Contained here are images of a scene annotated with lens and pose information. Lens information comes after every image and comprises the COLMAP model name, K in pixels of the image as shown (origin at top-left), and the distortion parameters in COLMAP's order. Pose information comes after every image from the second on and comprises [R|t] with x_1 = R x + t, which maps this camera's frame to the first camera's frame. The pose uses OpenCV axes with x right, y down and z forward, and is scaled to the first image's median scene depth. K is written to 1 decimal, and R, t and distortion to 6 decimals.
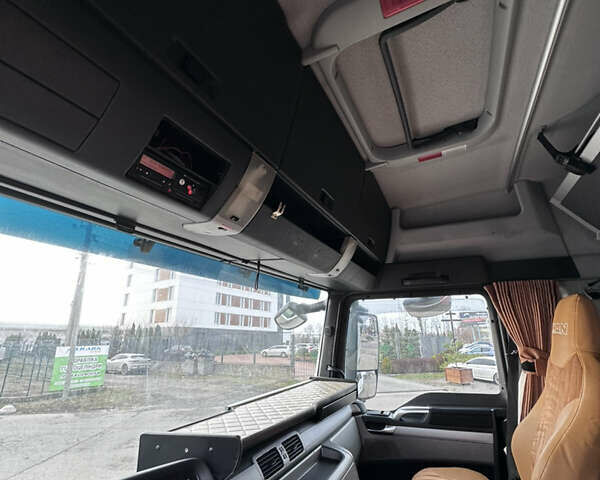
lens RADIAL K [[318.1, 0, 300.0], [0, 318.1, 240.0], [0, 0, 1]] dist [-0.006807, -0.000077]
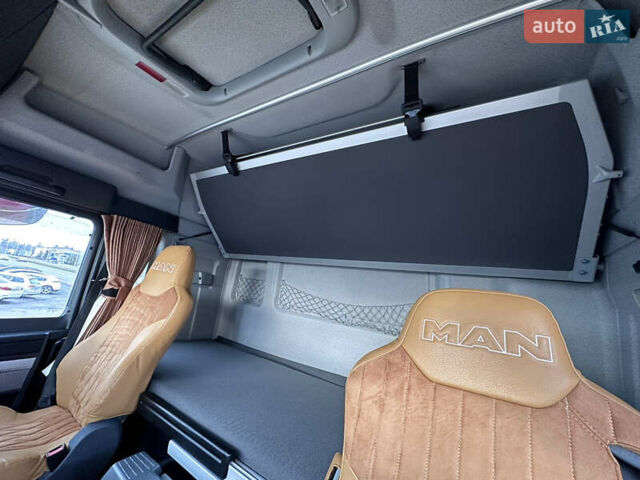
lens RADIAL K [[255.4, 0, 320.0], [0, 255.4, 240.0], [0, 0, 1]] dist [-0.001139, 0.000229]
pose [[0.102742, 0.228769, 0.968044, -0.107138], [-0.413085, 0.895120, -0.167694, 0.071317], [-0.904879, -0.382655, 0.186467, 0.210105]]
